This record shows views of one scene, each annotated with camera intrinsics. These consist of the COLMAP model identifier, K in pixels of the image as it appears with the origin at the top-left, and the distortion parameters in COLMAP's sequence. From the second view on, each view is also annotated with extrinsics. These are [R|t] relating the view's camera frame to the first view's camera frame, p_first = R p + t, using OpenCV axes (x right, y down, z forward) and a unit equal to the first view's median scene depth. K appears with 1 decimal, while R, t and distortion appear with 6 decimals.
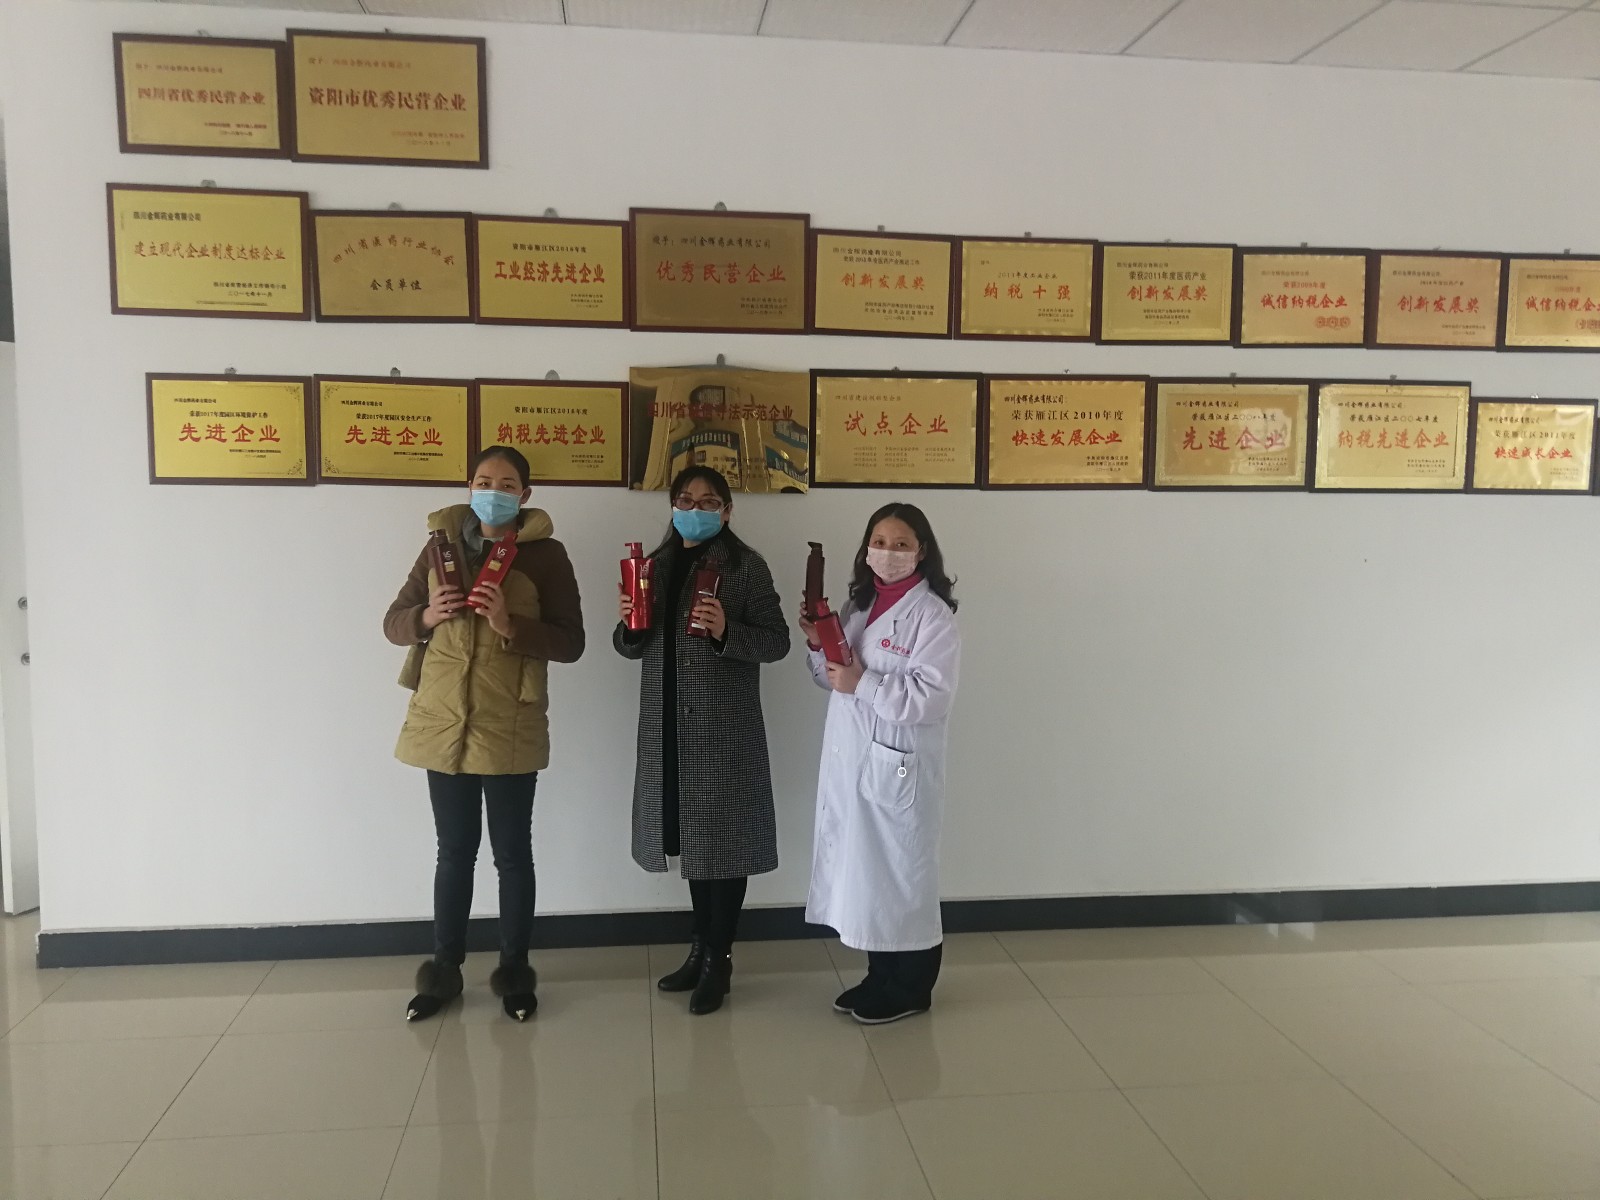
lens RADIAL K [[1293.7, 0, 794.5], [0, 1293.7, 606.0], [0, 0, 1]] dist [0.055446, -0.064832]
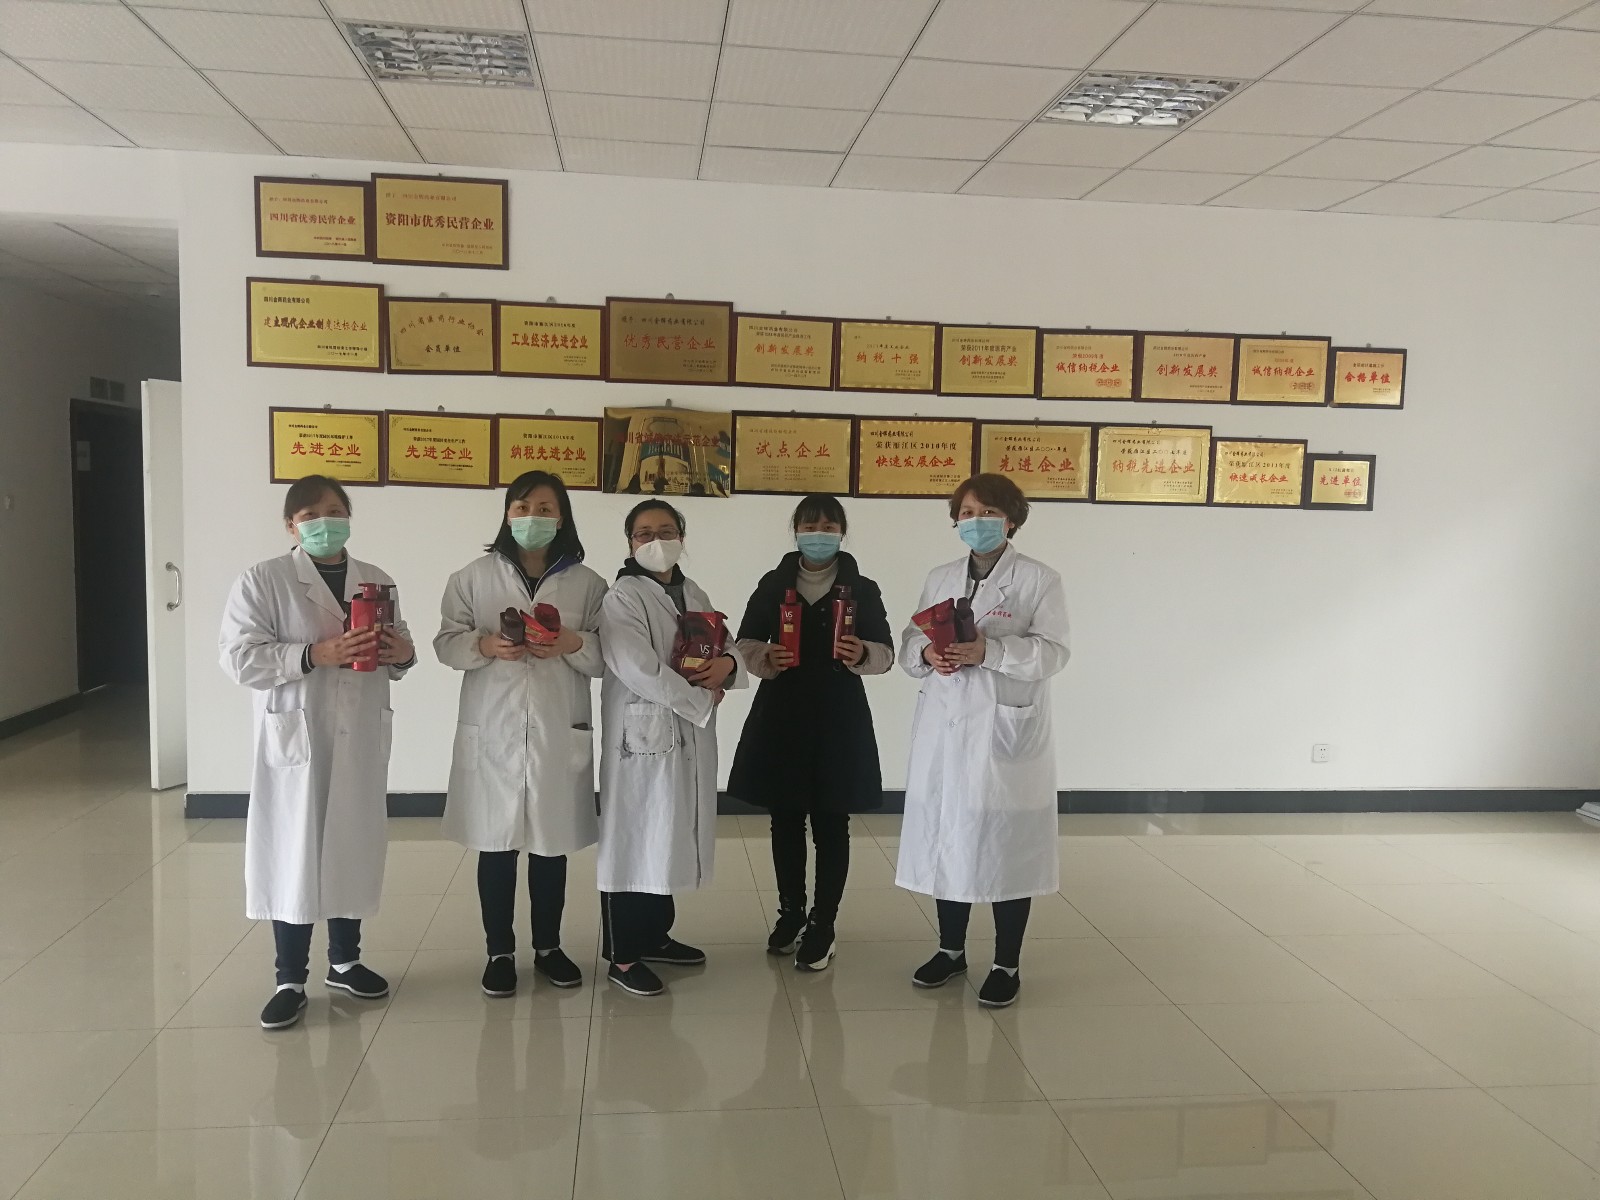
lens RADIAL K [[1293.7, 0, 806.2], [0, 1293.7, 599.1], [0, 0, 1]] dist [0.055446, -0.064832]
pose [[0.999810, 0.017662, -0.008288, 0.109691], [-0.017749, 0.999787, -0.010569, 0.037780], [0.008099, 0.010714, 0.999910, -0.419790]]
